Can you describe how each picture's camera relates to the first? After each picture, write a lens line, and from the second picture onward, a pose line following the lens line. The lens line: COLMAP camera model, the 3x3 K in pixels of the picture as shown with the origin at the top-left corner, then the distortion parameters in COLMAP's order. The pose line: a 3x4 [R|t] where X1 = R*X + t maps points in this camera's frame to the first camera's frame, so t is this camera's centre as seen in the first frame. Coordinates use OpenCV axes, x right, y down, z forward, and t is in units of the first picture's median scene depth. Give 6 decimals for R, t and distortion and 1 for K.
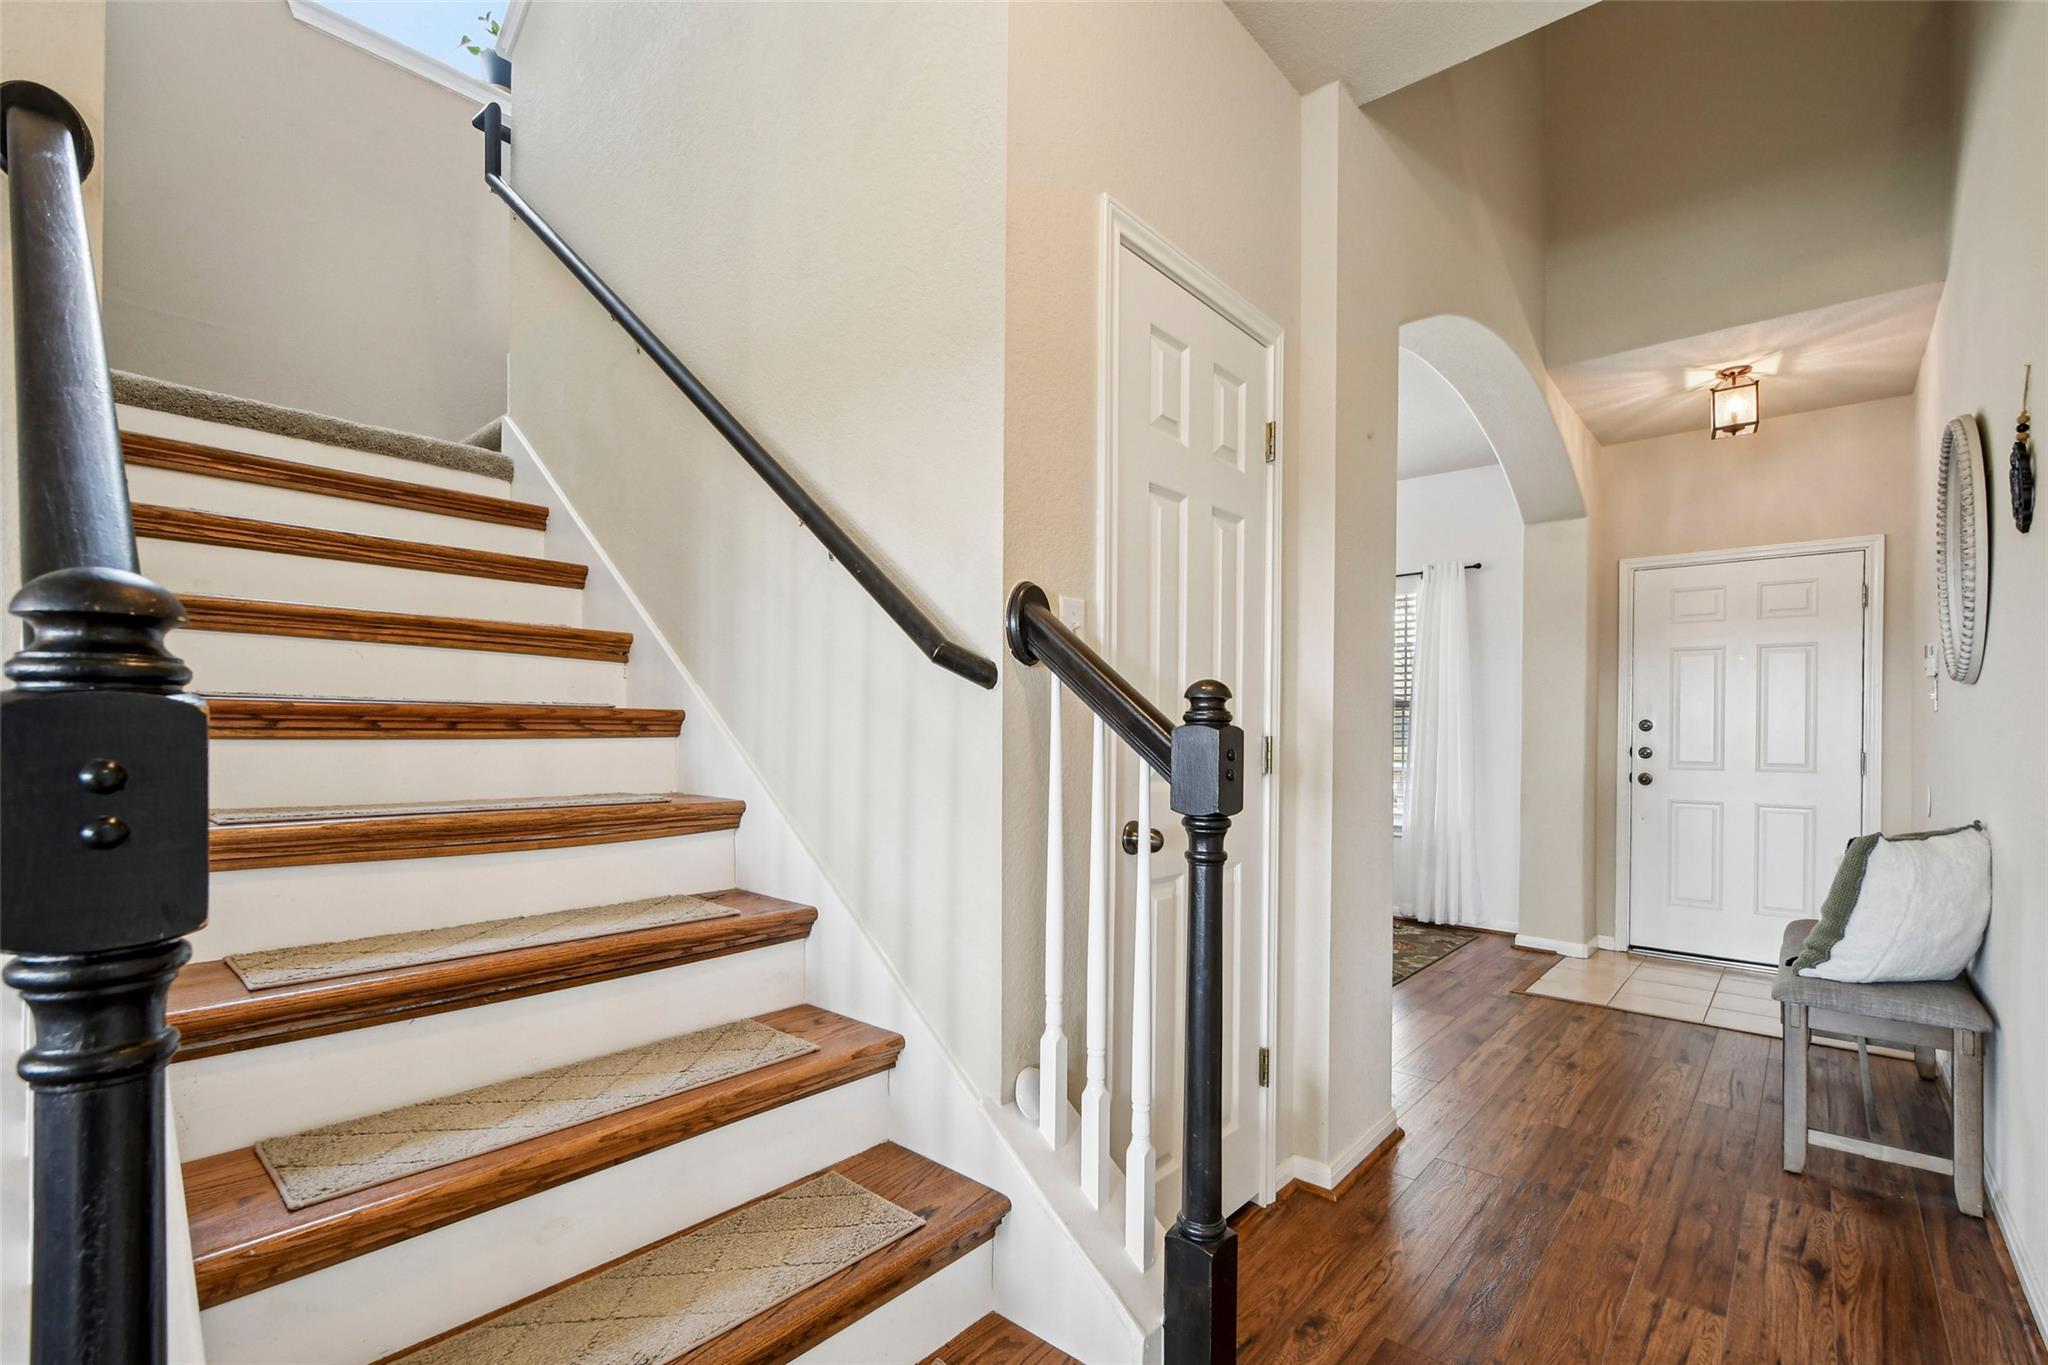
lens RADIAL K [[912.7, 0, 1012.8], [0, 912.7, 734.9], [0, 0, 1]] dist [0.003687, -0.004310]
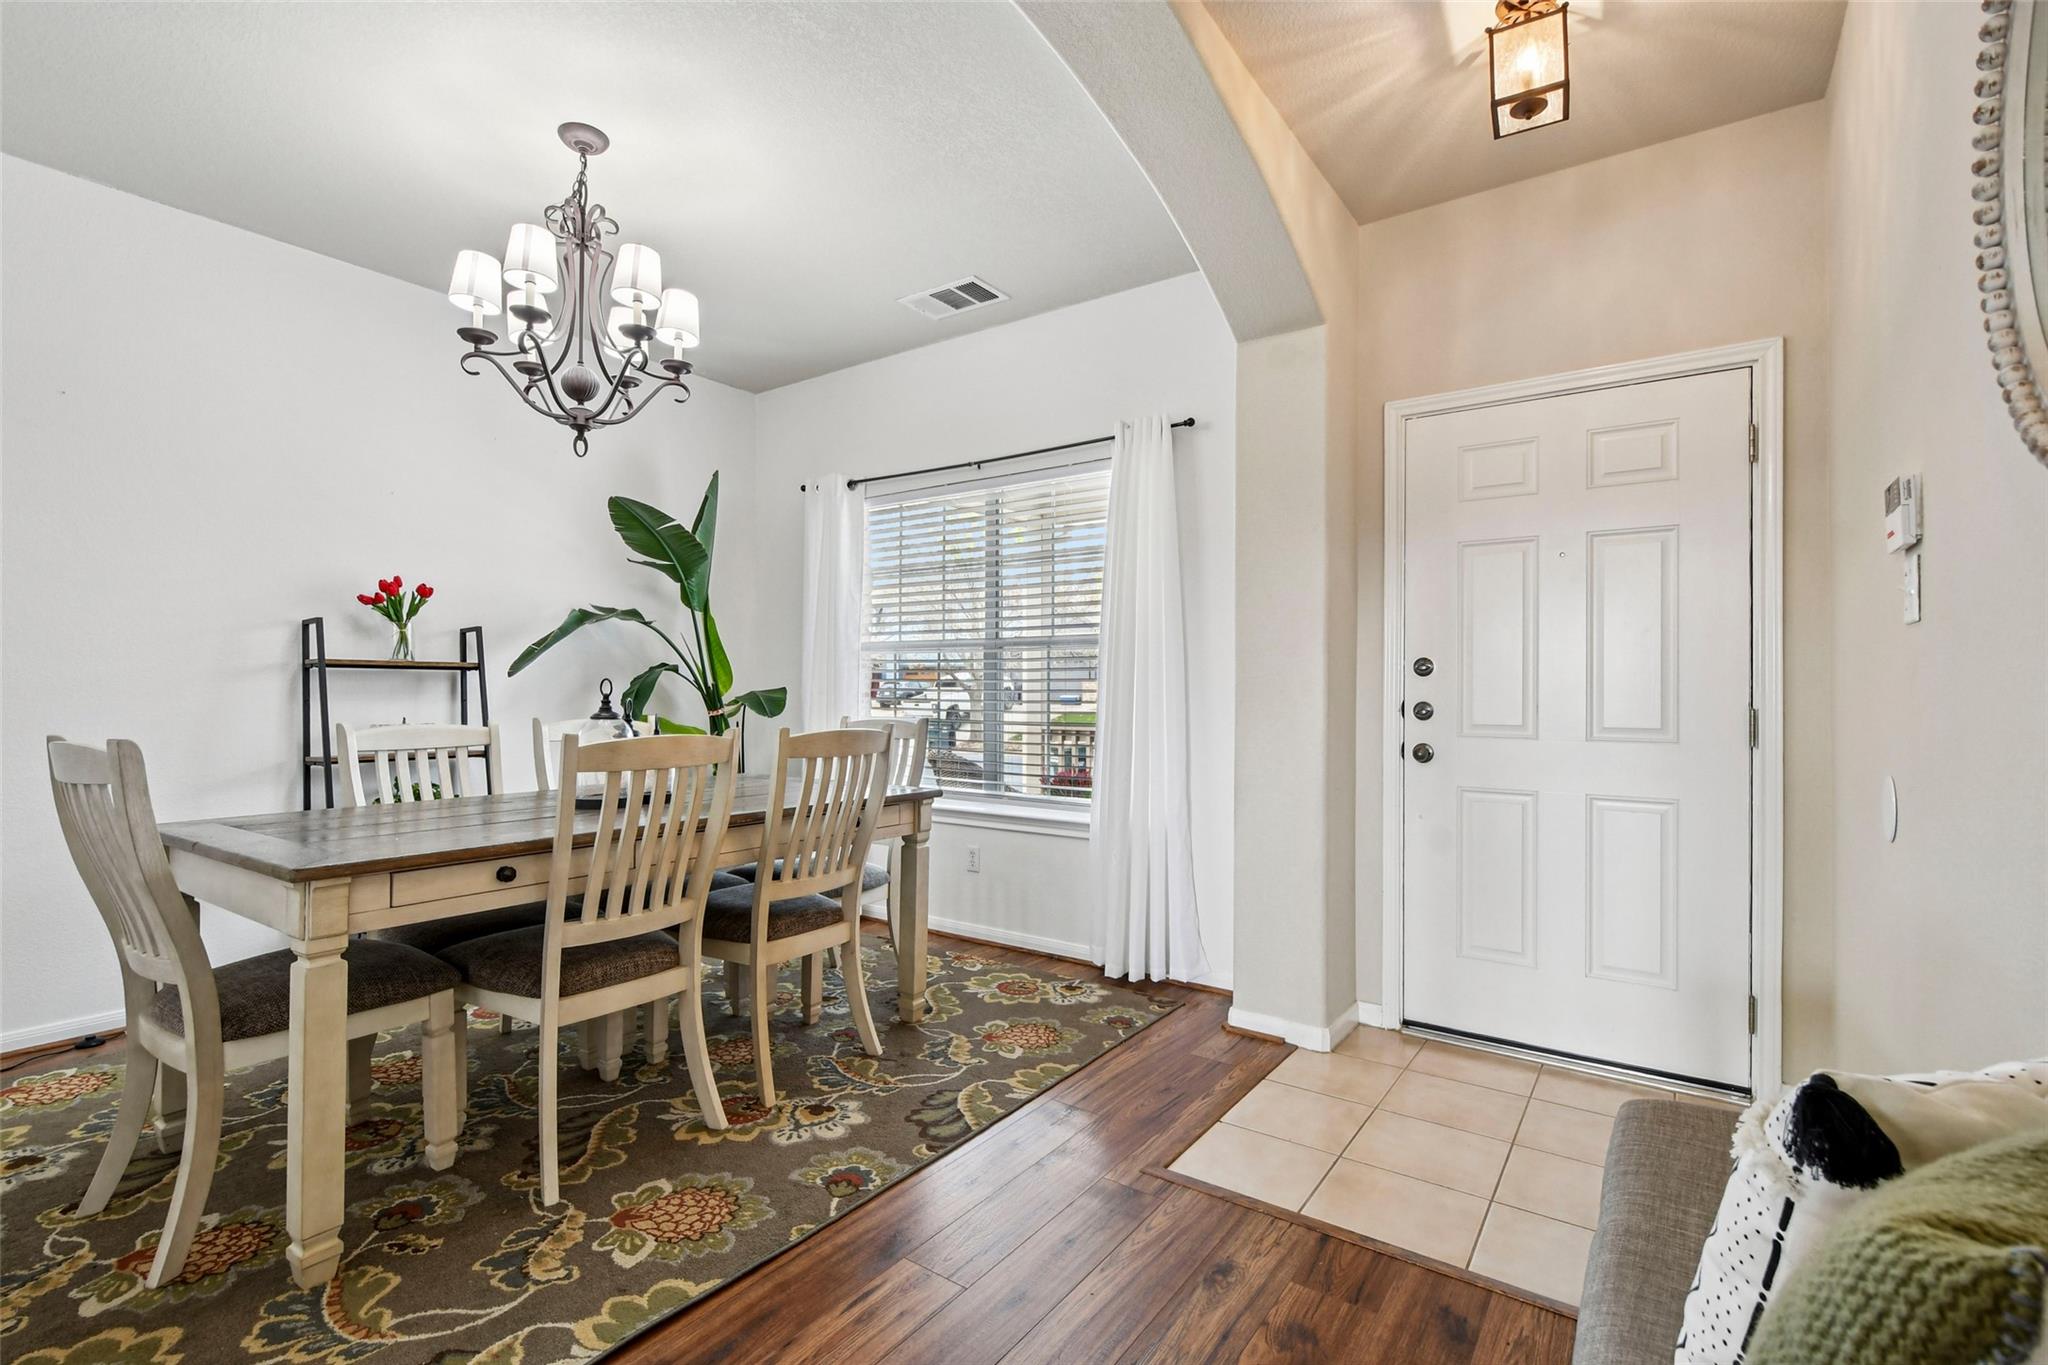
lens RADIAL K [[905.7, 0, 1024.3], [0, 905.7, 687.3], [0, 0, 1]] dist [-0.000666, -0.001028]
pose [[0.995617, -0.005446, 0.093369, 0.389738], [0.005983, 0.999967, -0.005464, 0.005575], [-0.093336, 0.005999, 0.995617, 0.440357]]
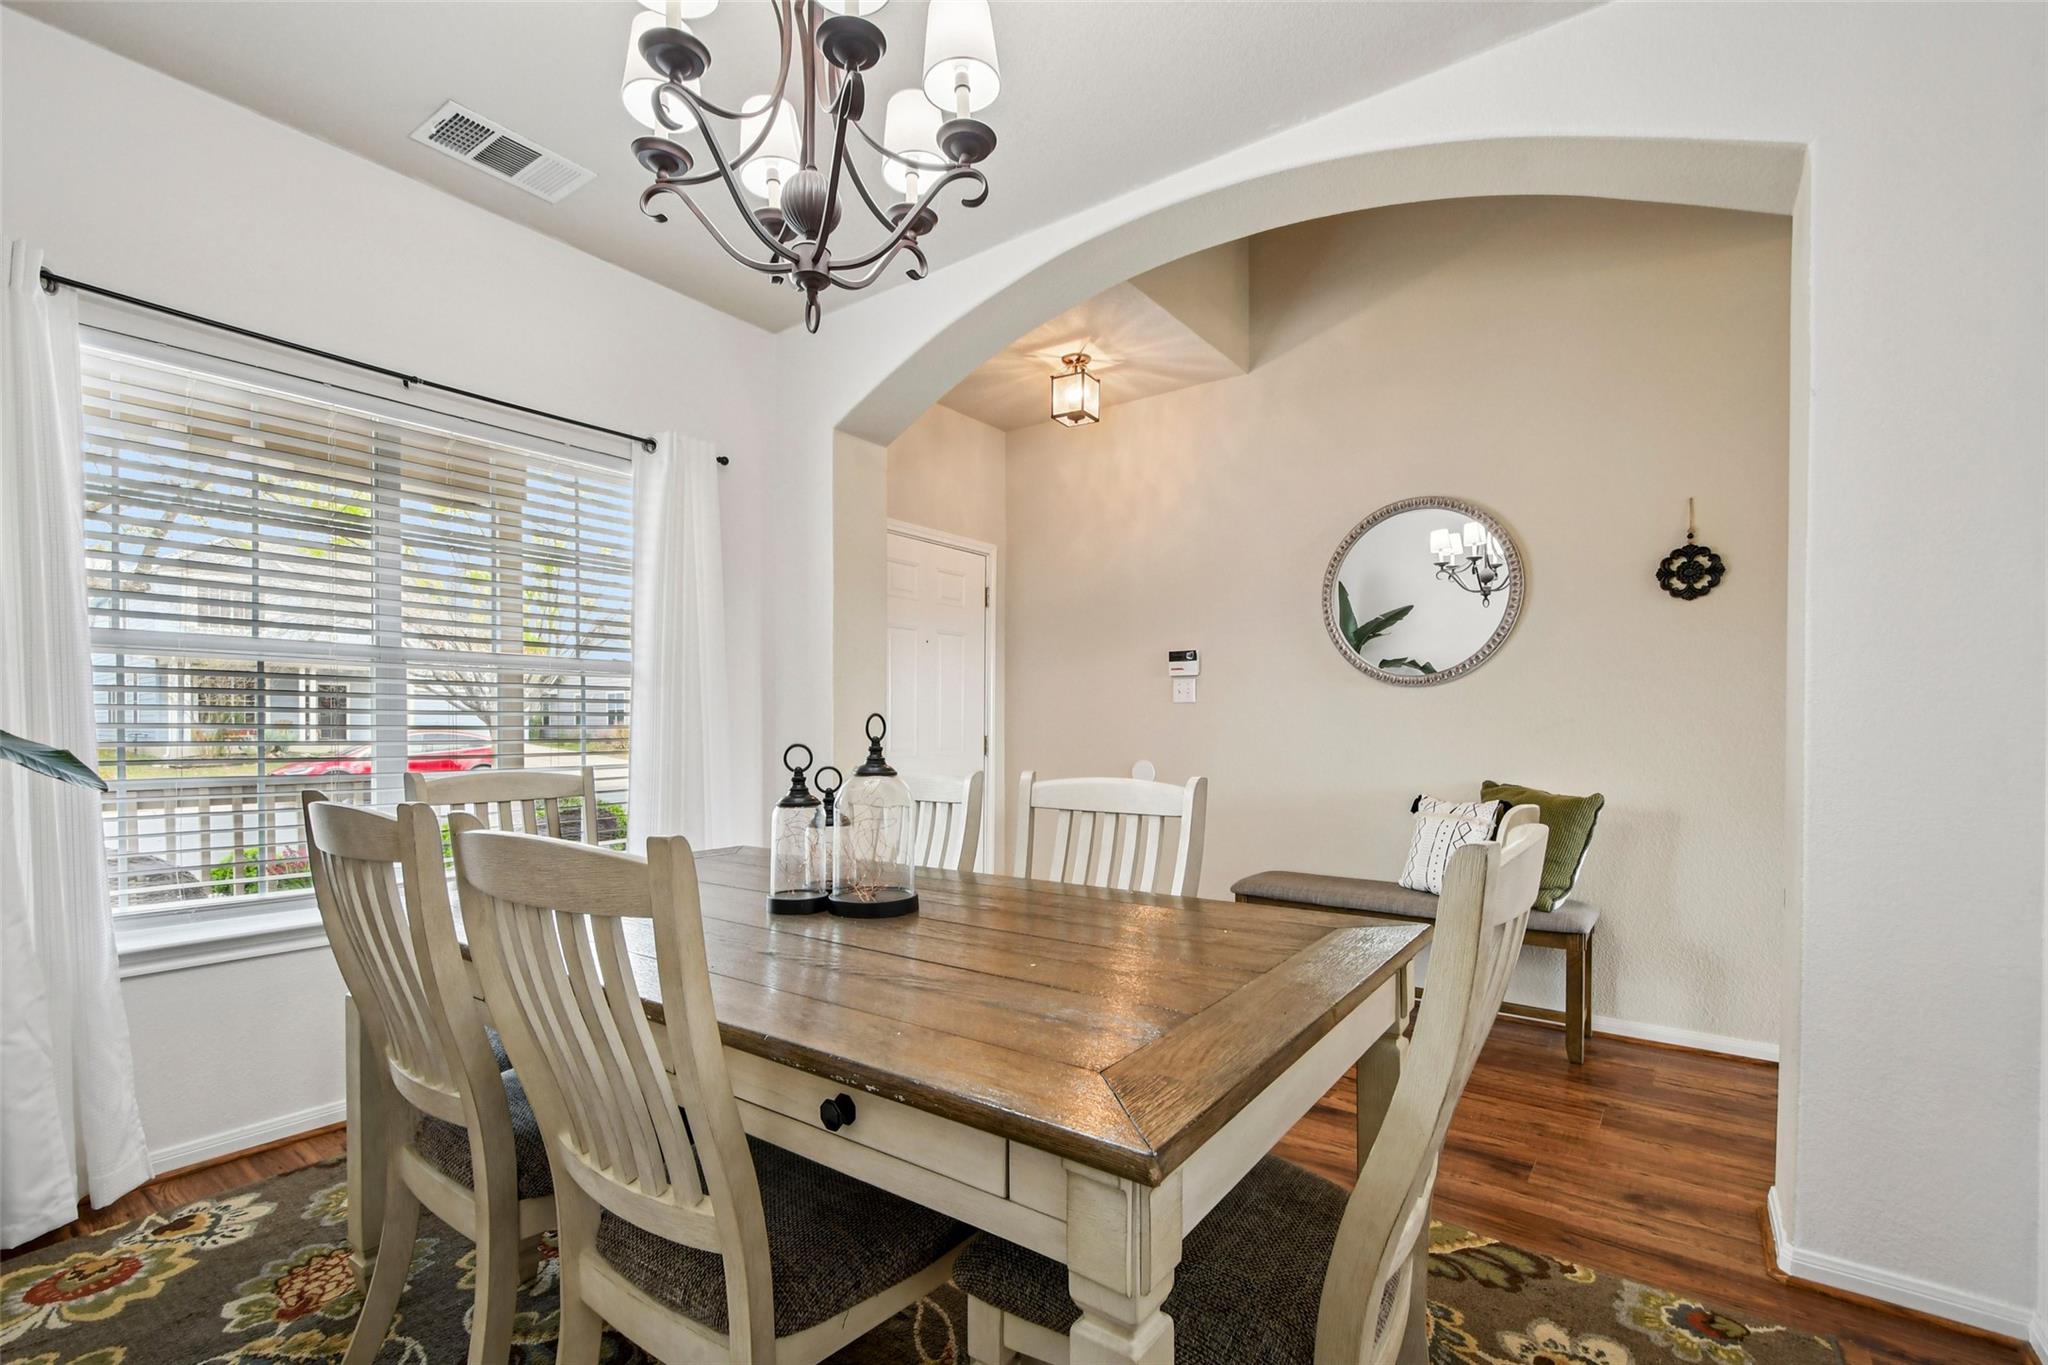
lens RADIAL K [[912.7, 0, 1012.8], [0, 912.7, 734.9], [0, 0, 1]] dist [0.003687, -0.004310]
pose [[-0.074800, -0.018495, 0.997027, -0.192705], [0.008546, 0.999779, 0.019187, -0.002469], [-0.997162, 0.009956, -0.074625, 1.005862]]
